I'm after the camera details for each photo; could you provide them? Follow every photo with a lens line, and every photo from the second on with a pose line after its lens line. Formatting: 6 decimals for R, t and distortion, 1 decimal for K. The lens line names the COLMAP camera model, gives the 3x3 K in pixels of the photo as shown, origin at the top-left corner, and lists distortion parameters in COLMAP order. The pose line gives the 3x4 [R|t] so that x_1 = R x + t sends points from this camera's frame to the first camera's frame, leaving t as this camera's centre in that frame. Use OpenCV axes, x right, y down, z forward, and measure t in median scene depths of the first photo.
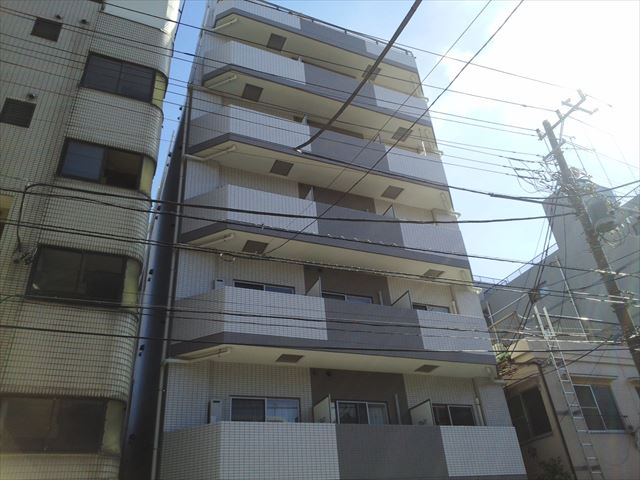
lens RADIAL K [[517.6, 0, 326.0], [0, 517.6, 241.1], [0, 0, 1]] dist [0.036725, -0.057833]
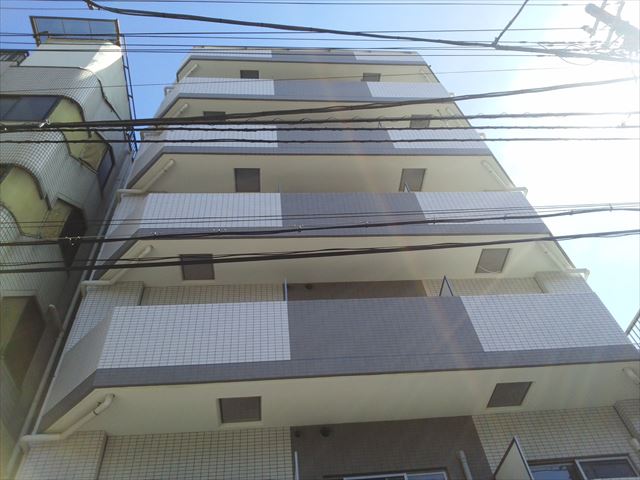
lens RADIAL K [[517.6, 0, 324.8], [0, 517.6, 242.6], [0, 0, 1]] dist [0.036725, -0.057833]
pose [[0.936418, -0.281225, -0.209844, 0.179302], [0.202327, 0.921362, -0.331897, 0.250855], [0.286680, 0.268337, 0.919679, 0.421458]]
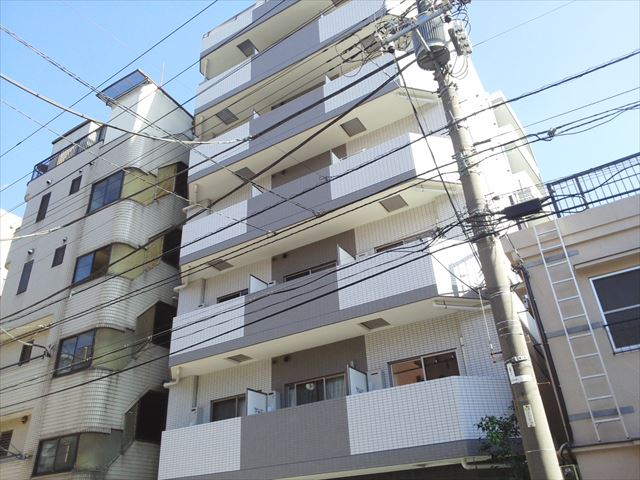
lens RADIAL K [[517.6, 0, 317.6], [0, 517.6, 238.4], [0, 0, 1]] dist [0.036725, -0.057833]
pose [[0.569094, -0.365001, -0.736822, 0.857691], [0.437376, 0.893170, -0.104639, 0.176016], [0.696300, -0.262719, 0.667940, 0.426256]]
